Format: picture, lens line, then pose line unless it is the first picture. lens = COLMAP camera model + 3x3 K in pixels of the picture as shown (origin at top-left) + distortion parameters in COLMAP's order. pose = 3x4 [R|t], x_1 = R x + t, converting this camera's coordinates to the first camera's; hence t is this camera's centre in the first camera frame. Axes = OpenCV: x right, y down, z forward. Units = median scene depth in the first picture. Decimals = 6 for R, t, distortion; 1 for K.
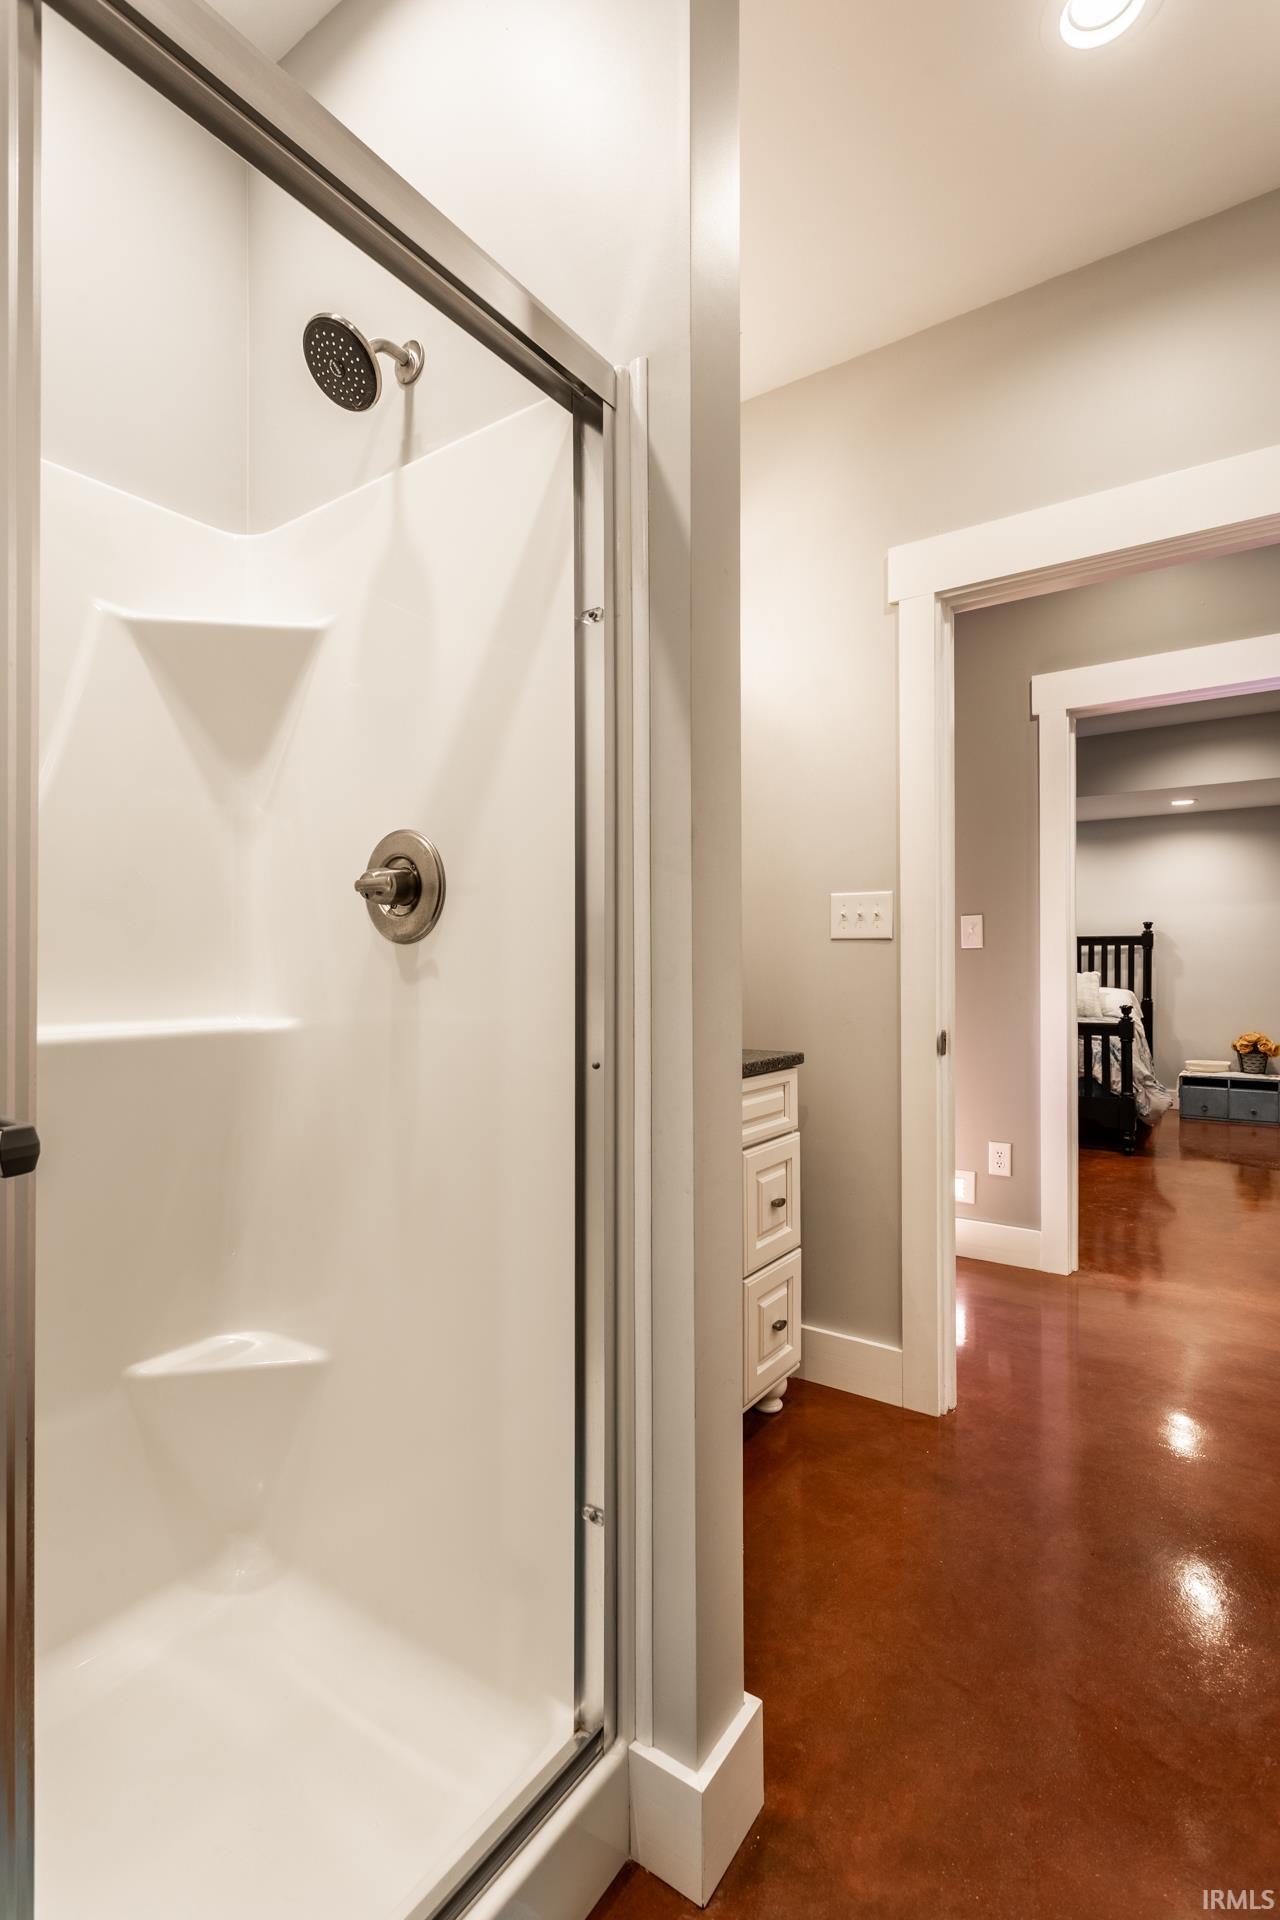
lens RADIAL K [[929.6, 0, 633.5], [0, 929.6, 963.0], [0, 0, 1]] dist [0.004684, 0.002175]
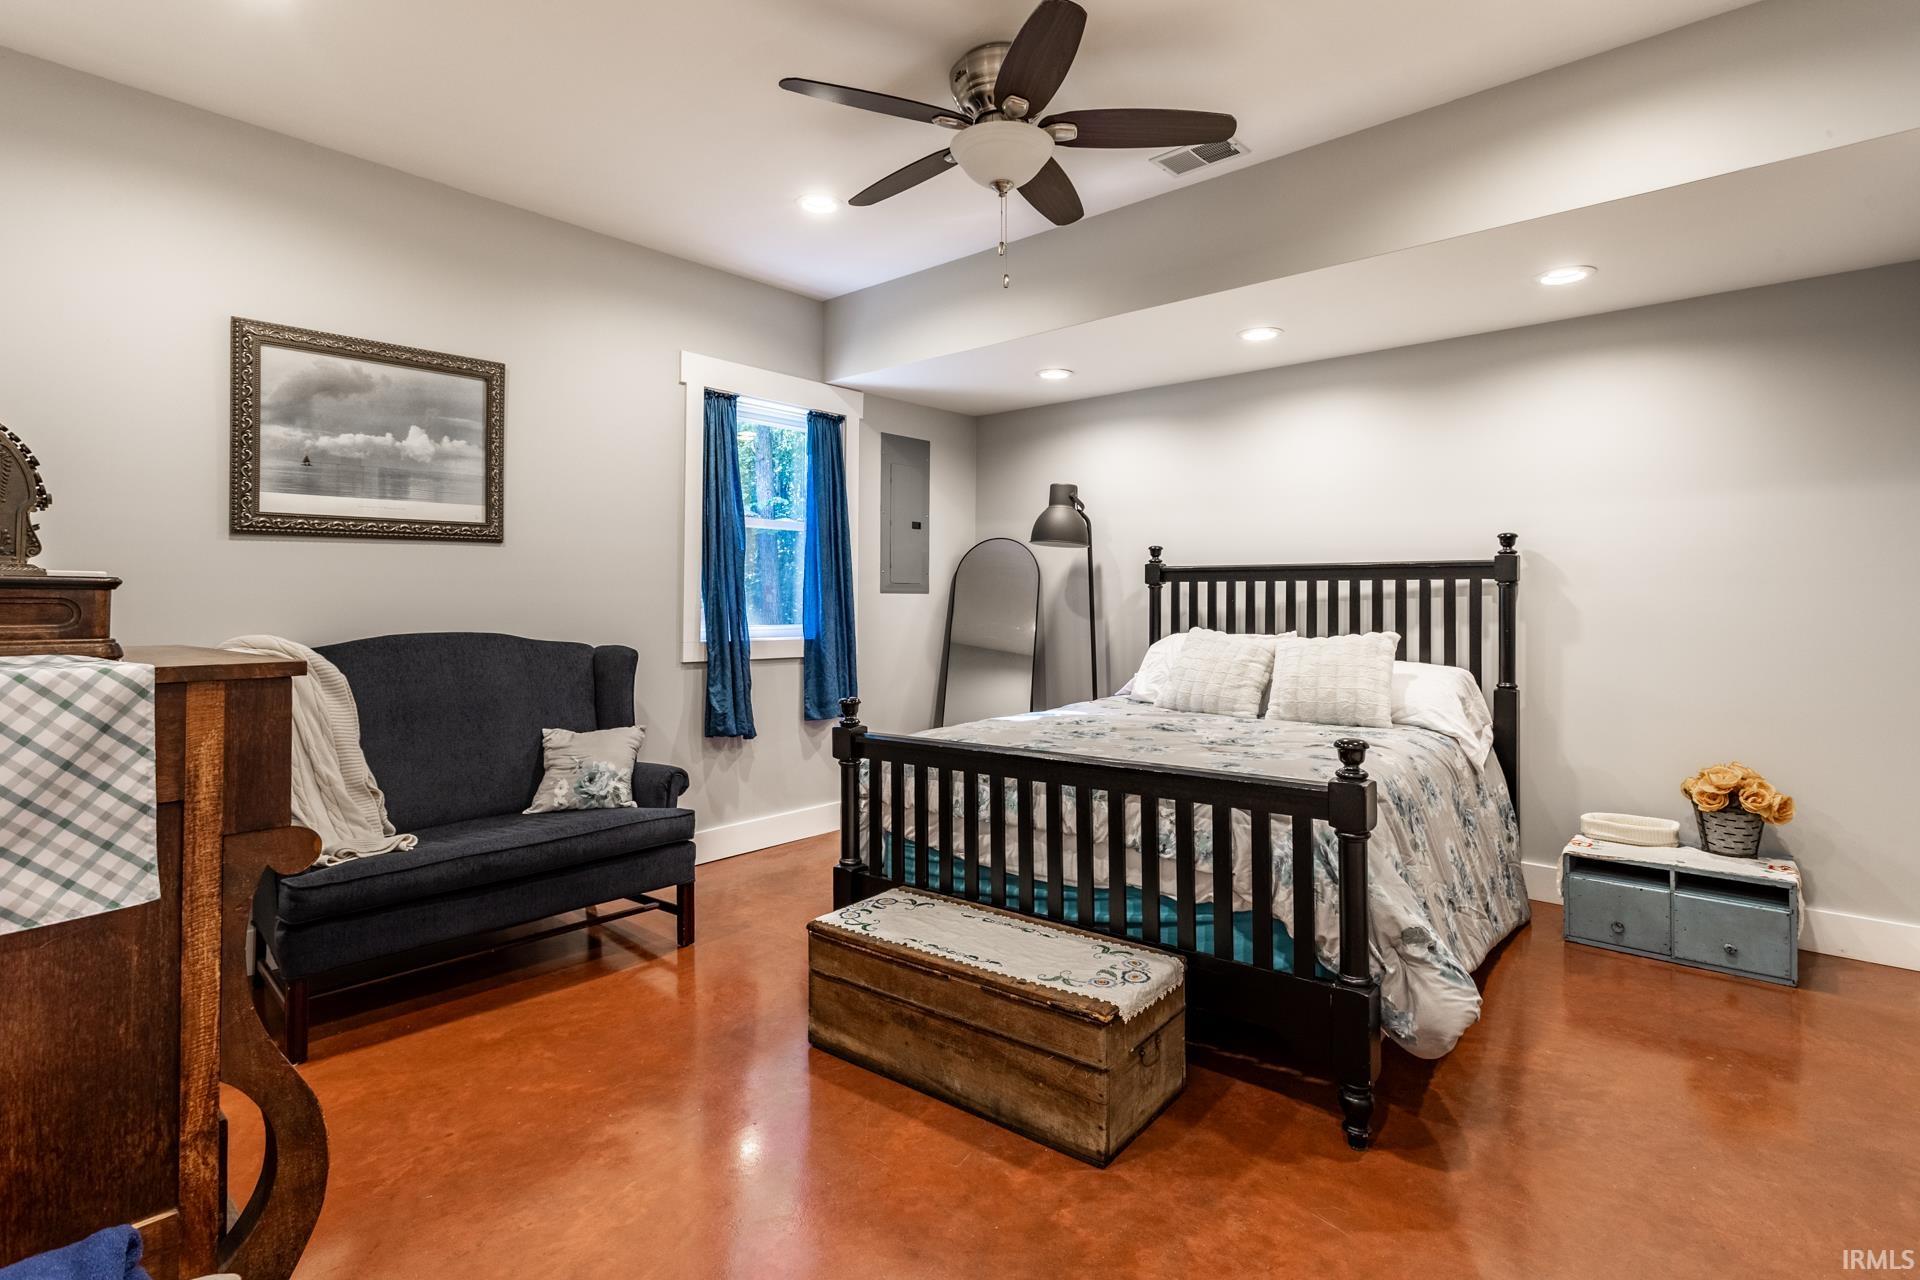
lens RADIAL K [[929.6, 0, 981.0], [0, 929.6, 592.0], [0, 0, 1]] dist [0.004684, 0.002175]
pose [[0.995035, -0.000700, -0.099525, 0.339396], [-0.000395, 0.999940, -0.010987, -0.006591], [0.099526, 0.010972, 0.994974, 0.497917]]
